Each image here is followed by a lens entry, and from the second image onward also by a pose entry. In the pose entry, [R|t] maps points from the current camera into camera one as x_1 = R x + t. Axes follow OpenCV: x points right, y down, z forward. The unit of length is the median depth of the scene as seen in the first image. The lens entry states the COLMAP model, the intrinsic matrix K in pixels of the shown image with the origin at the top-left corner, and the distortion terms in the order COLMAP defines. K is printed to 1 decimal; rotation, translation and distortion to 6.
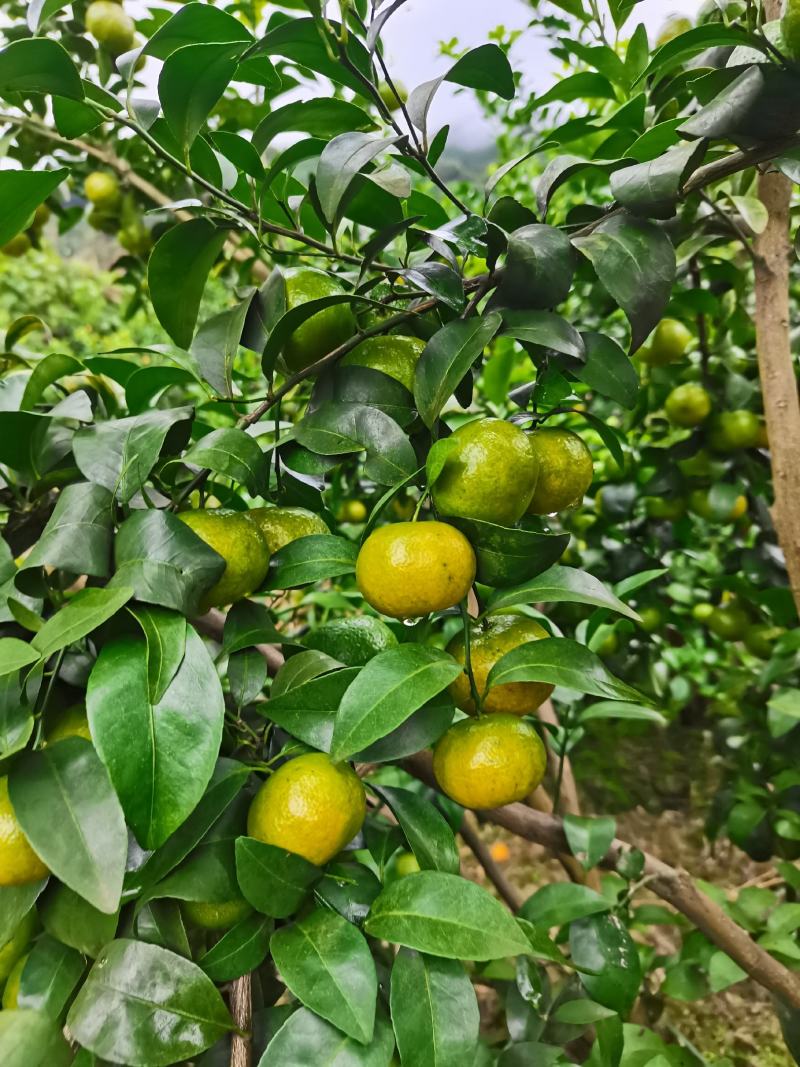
lens RADIAL K [[688.0, 0, 400.0], [0, 688.0, 533.5], [0, 0, 1]] dist [-0.002553, -0.000298]
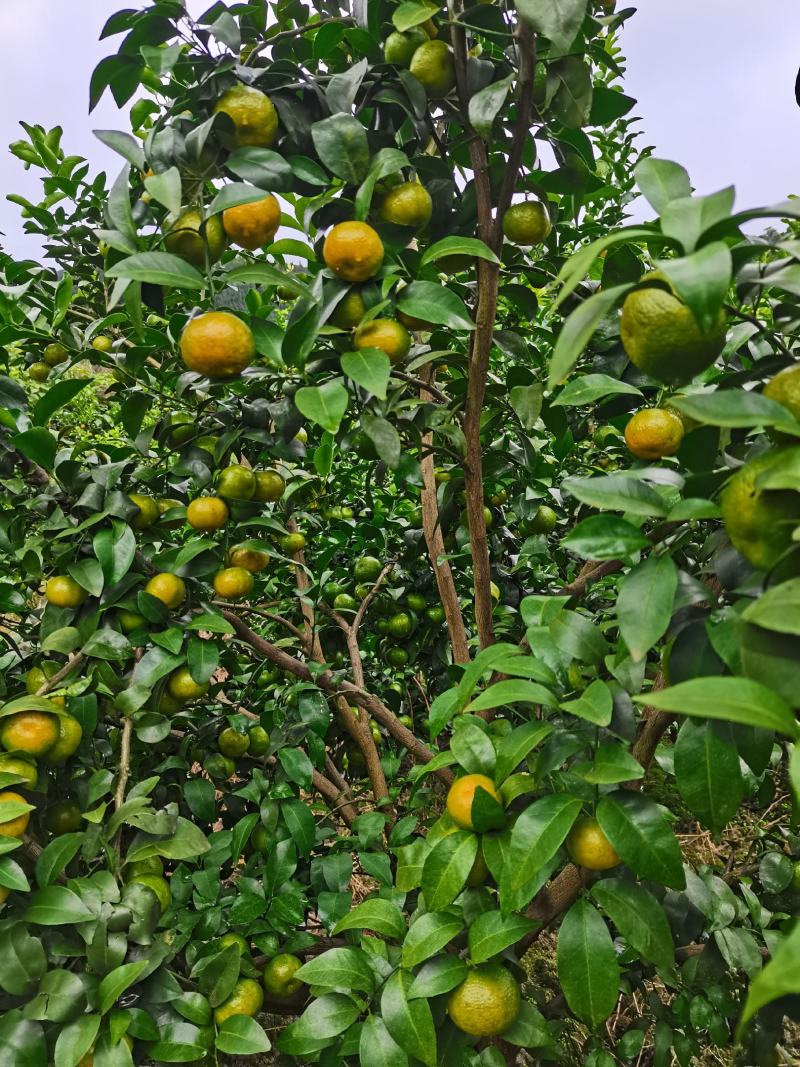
lens RADIAL K [[688.0, 0, 400.0], [0, 688.0, 533.5], [0, 0, 1]] dist [-0.002553, -0.000298]
pose [[0.999688, 0.006488, 0.024138, 0.737705], [-0.003082, 0.990350, -0.138556, 0.514168], [-0.024804, 0.138438, 0.990060, -1.815868]]
